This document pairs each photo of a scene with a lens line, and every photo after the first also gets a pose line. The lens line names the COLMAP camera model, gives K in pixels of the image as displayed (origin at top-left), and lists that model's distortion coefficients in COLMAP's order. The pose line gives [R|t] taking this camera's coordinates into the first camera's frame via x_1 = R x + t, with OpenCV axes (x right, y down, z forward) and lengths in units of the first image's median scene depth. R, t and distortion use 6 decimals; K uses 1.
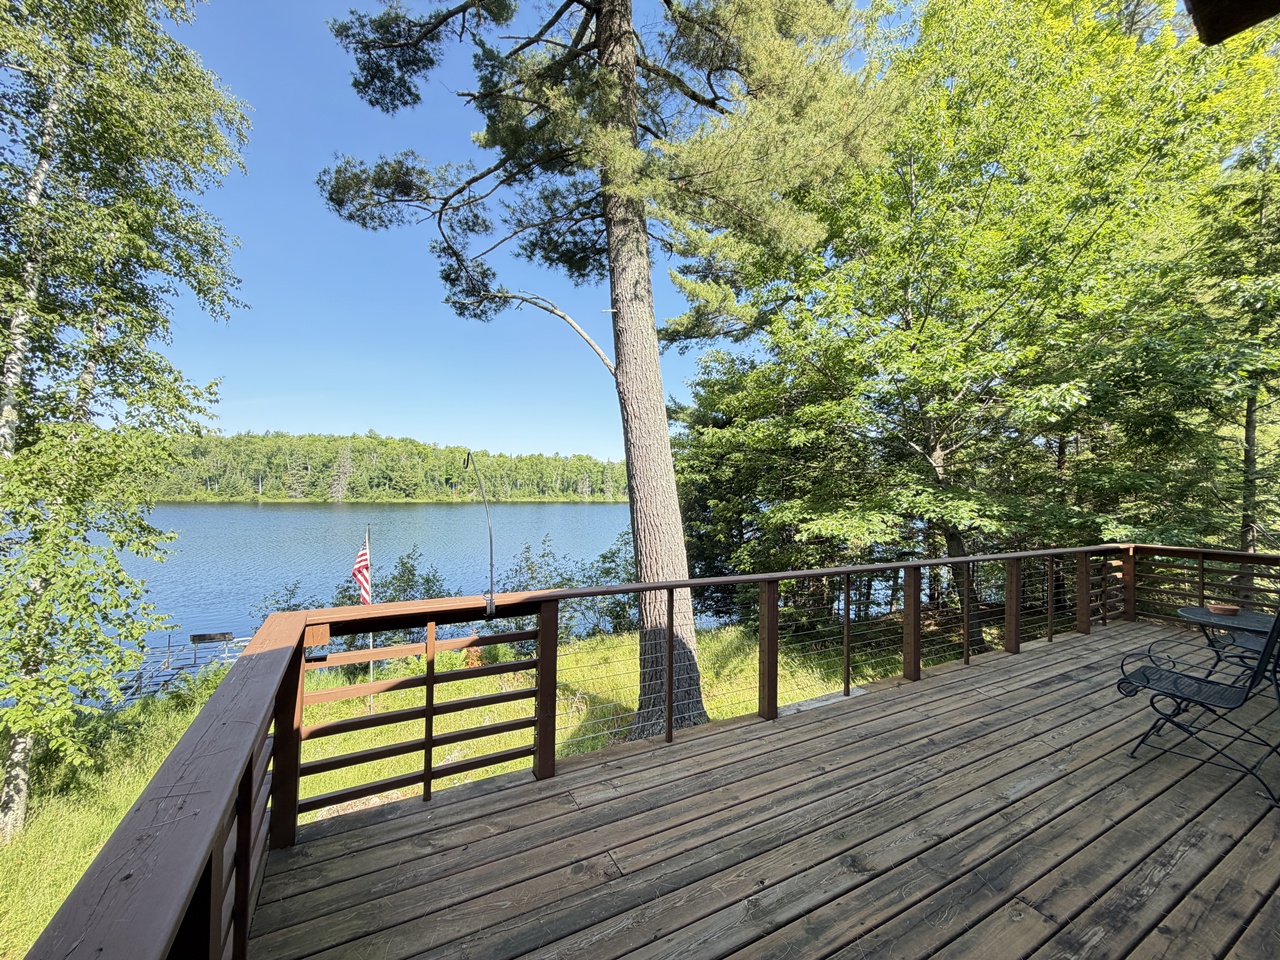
lens RADIAL K [[507.4, 0, 637.4], [0, 507.4, 479.0], [0, 0, 1]] dist [-0.001638, 0.000486]
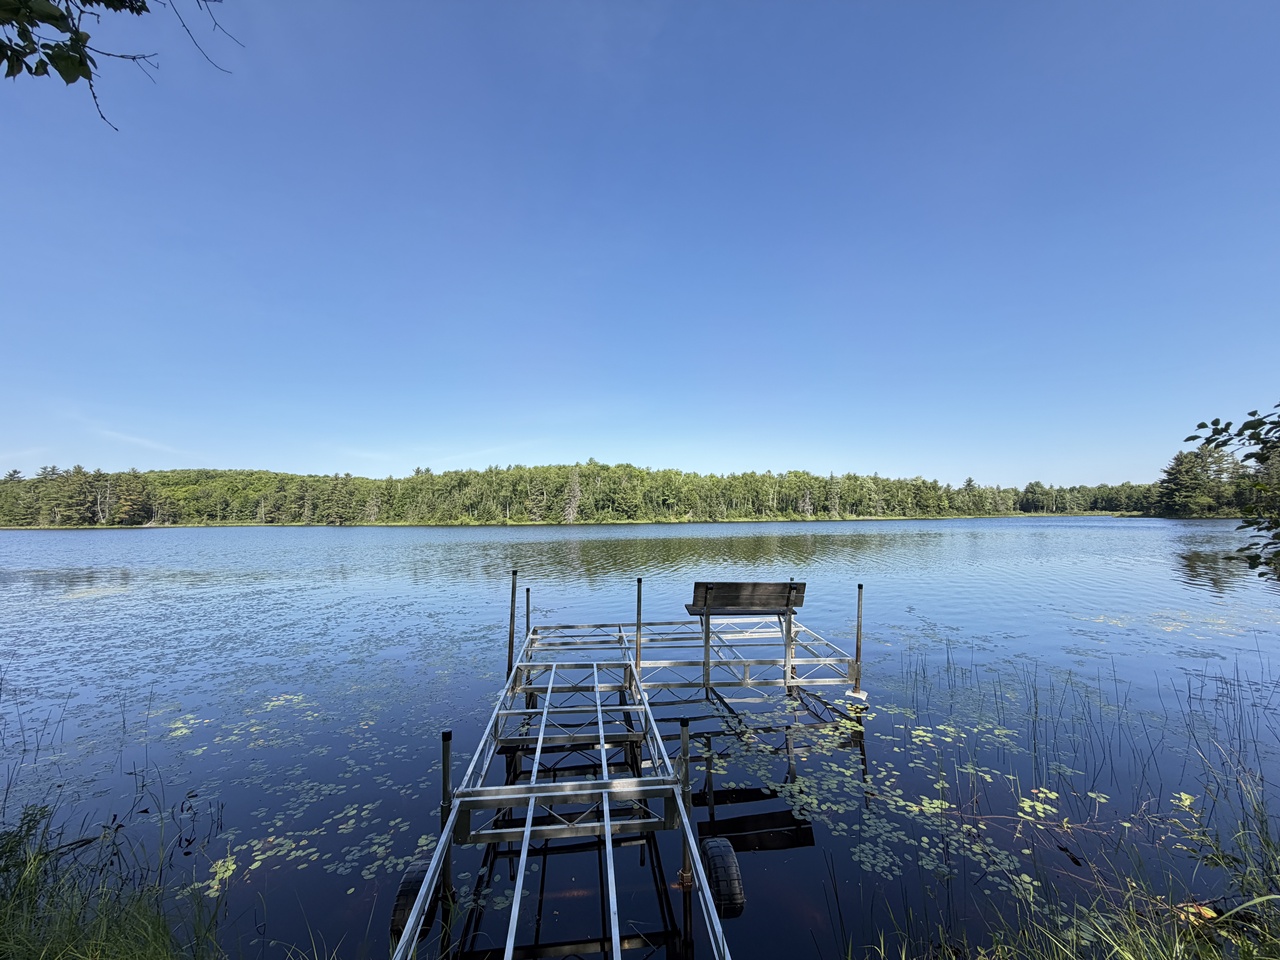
lens RADIAL K [[507.4, 0, 636.8], [0, 507.4, 479.8], [0, 0, 1]] dist [-0.001638, 0.000486]
pose [[0.930857, -0.053566, -0.361436, -0.814421], [0.032944, 0.997471, -0.062982, 0.267422], [0.363895, 0.046721, 0.930267, 0.710365]]
